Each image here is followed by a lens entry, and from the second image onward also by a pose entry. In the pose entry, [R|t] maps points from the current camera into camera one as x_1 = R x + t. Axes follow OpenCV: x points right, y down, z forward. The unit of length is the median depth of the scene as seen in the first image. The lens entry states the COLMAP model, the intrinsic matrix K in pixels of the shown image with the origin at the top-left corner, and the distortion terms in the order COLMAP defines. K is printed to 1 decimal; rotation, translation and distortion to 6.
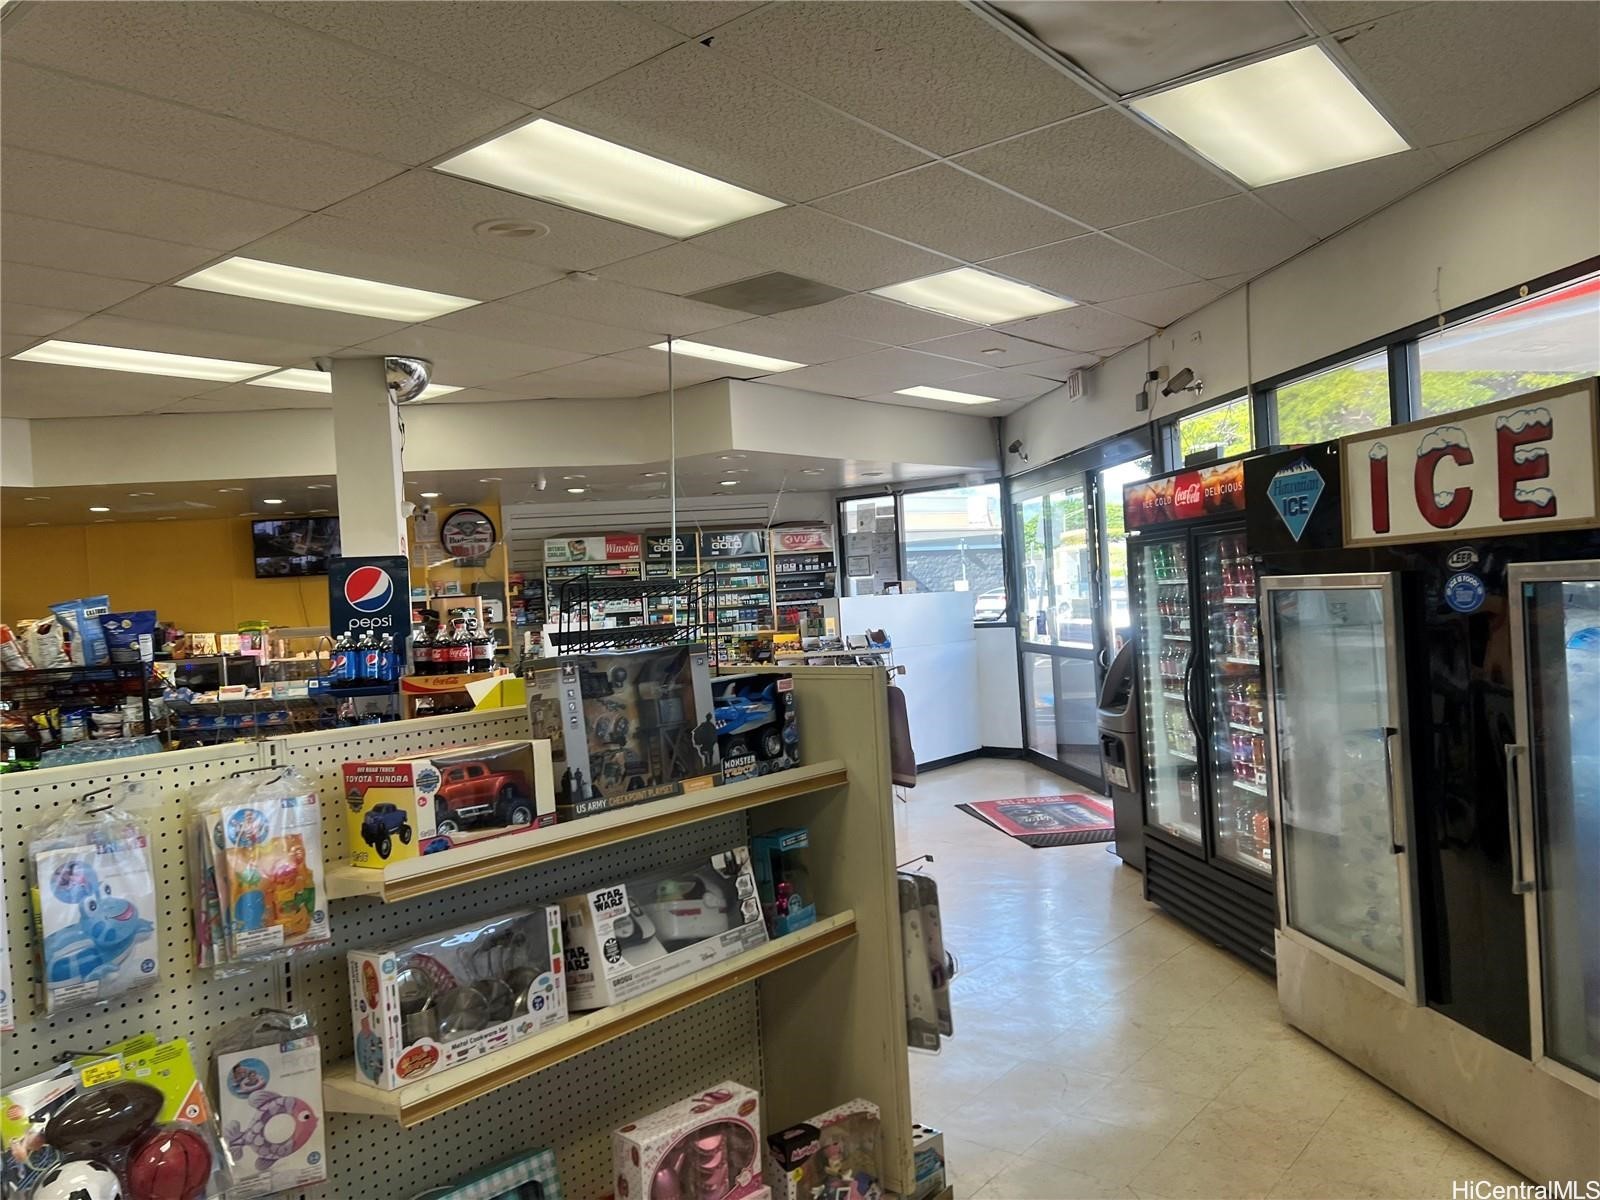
lens RADIAL K [[1197.0, 0, 805.1], [0, 1197.0, 613.9], [0, 0, 1]] dist [0.059085, -0.067846]
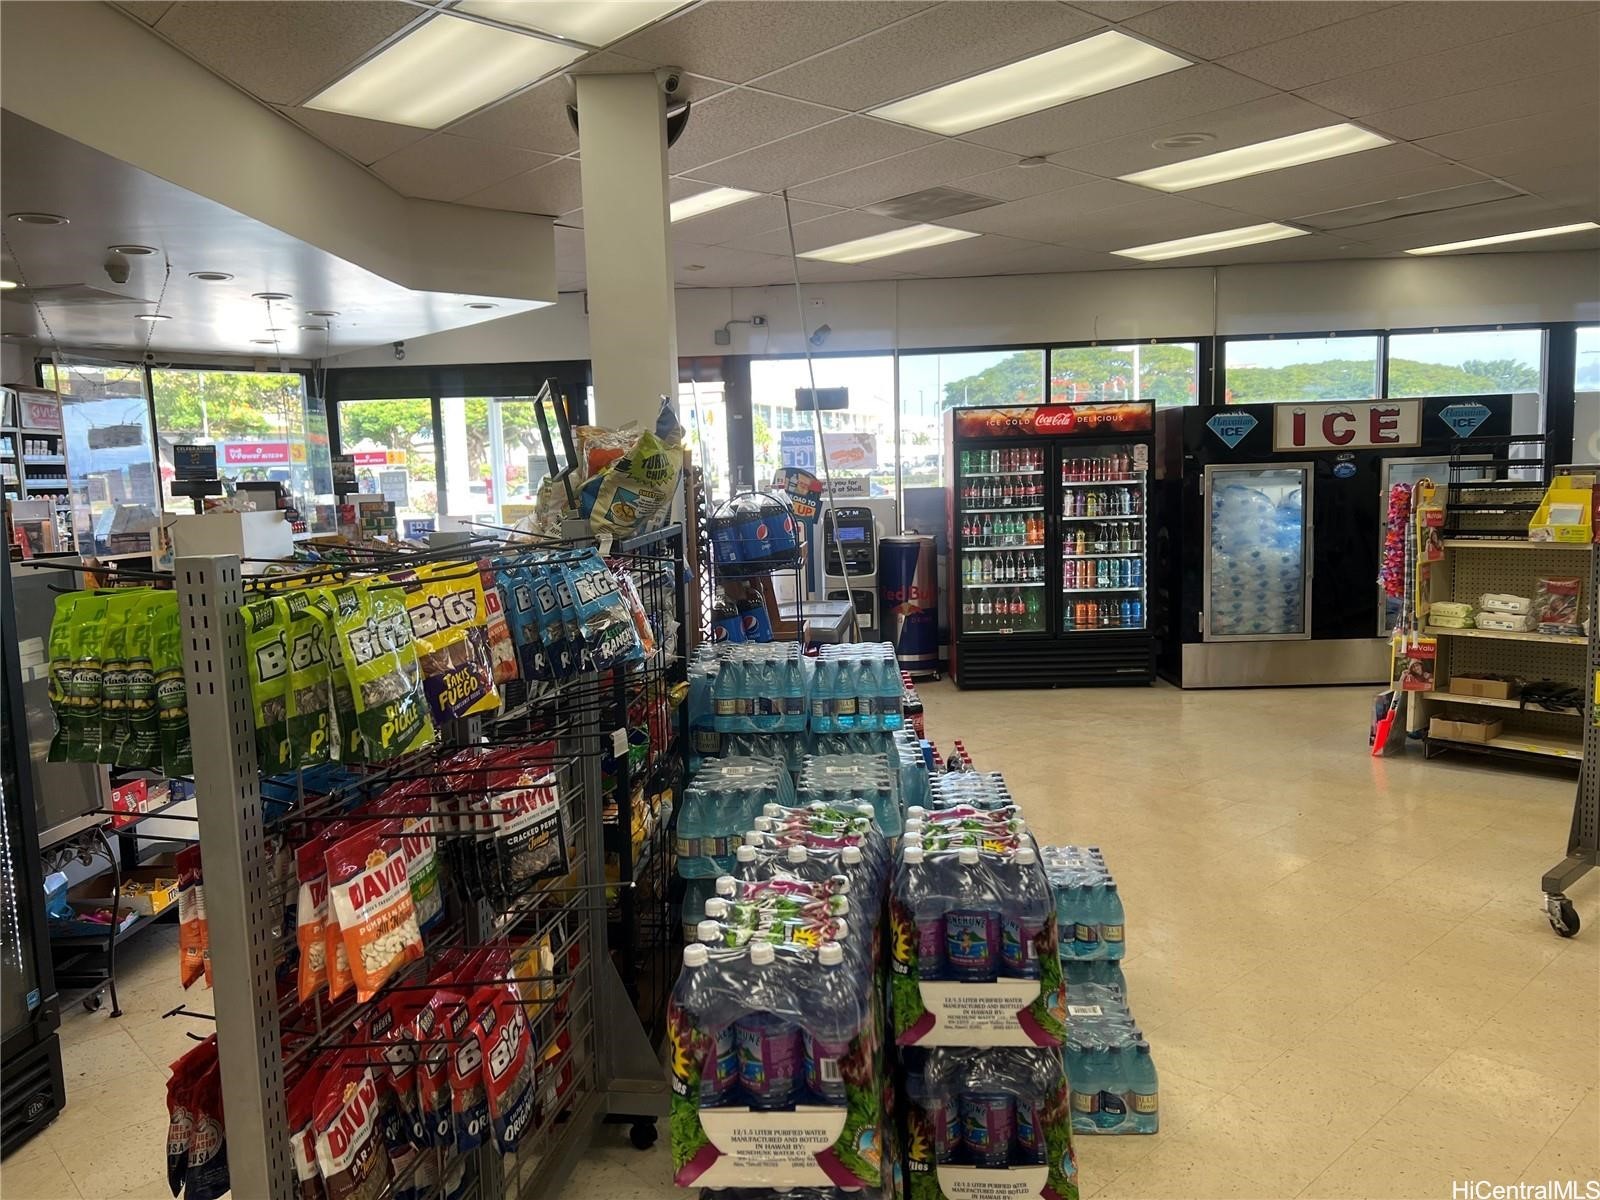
lens RADIAL K [[1197.0, 0, 799.4], [0, 1197.0, 601.1], [0, 0, 1]] dist [0.059085, -0.067846]
pose [[0.154251, -0.053680, 0.986572, -2.005834], [0.038250, 0.998099, 0.048327, 0.084657], [-0.987291, 0.030282, 0.156011, 1.581010]]
